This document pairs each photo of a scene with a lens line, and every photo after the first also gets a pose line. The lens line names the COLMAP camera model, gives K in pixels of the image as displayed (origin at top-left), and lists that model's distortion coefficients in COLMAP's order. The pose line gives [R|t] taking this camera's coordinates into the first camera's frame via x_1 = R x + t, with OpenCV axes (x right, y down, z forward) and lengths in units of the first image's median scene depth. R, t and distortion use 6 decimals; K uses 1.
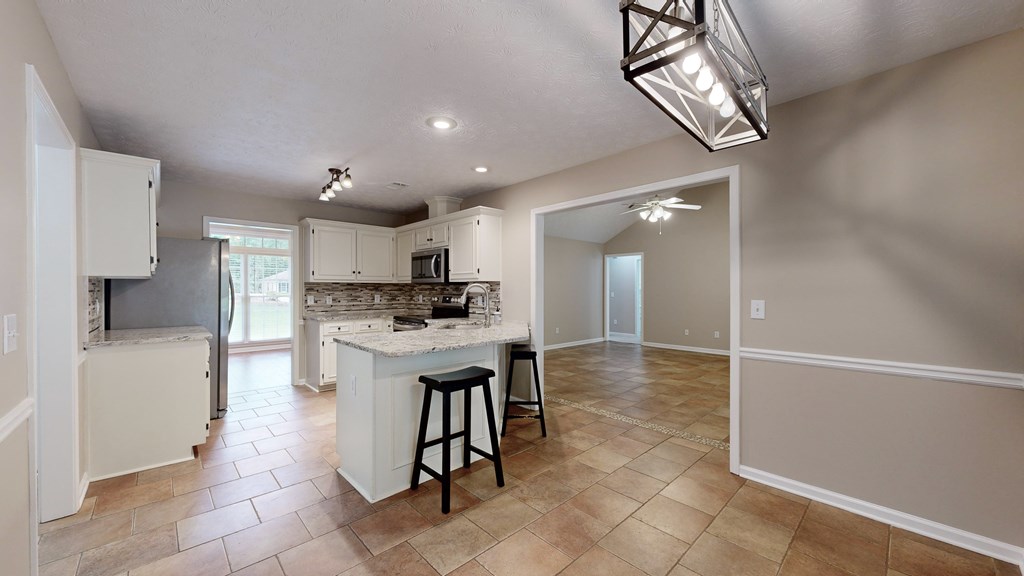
lens RADIAL K [[376.6, 0, 508.7], [0, 376.6, 290.1], [0, 0, 1]] dist [0.000943, 0.000033]
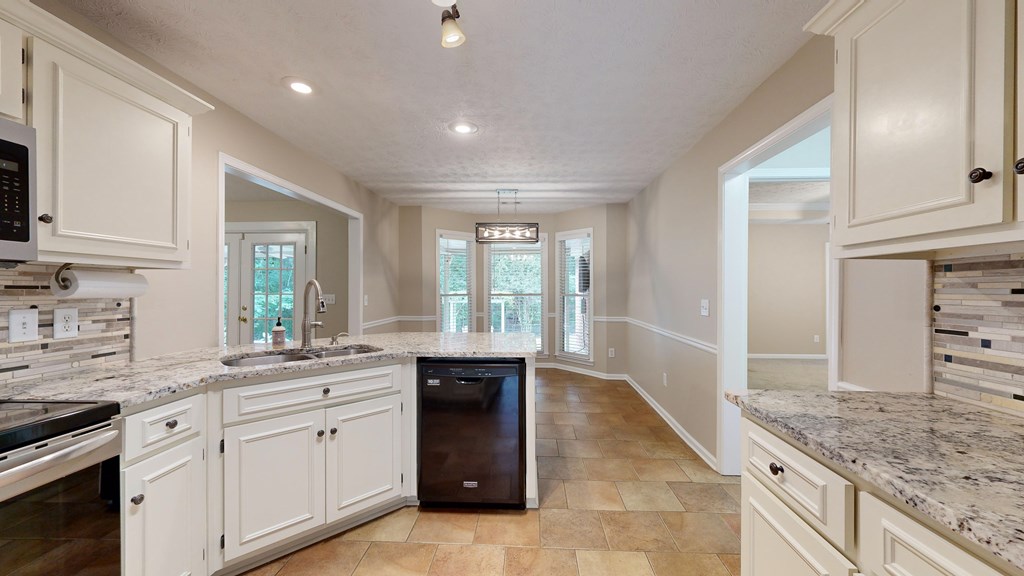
lens RADIAL K [[376.6, 0, 510.9], [0, 376.6, 289.5], [0, 0, 1]] dist [0.000943, 0.000033]
pose [[-0.689415, 0.000798, 0.724366, -0.861820], [0.003589, 0.999991, 0.002314, -0.001474], [-0.724358, 0.004195, -0.689411, 1.369846]]
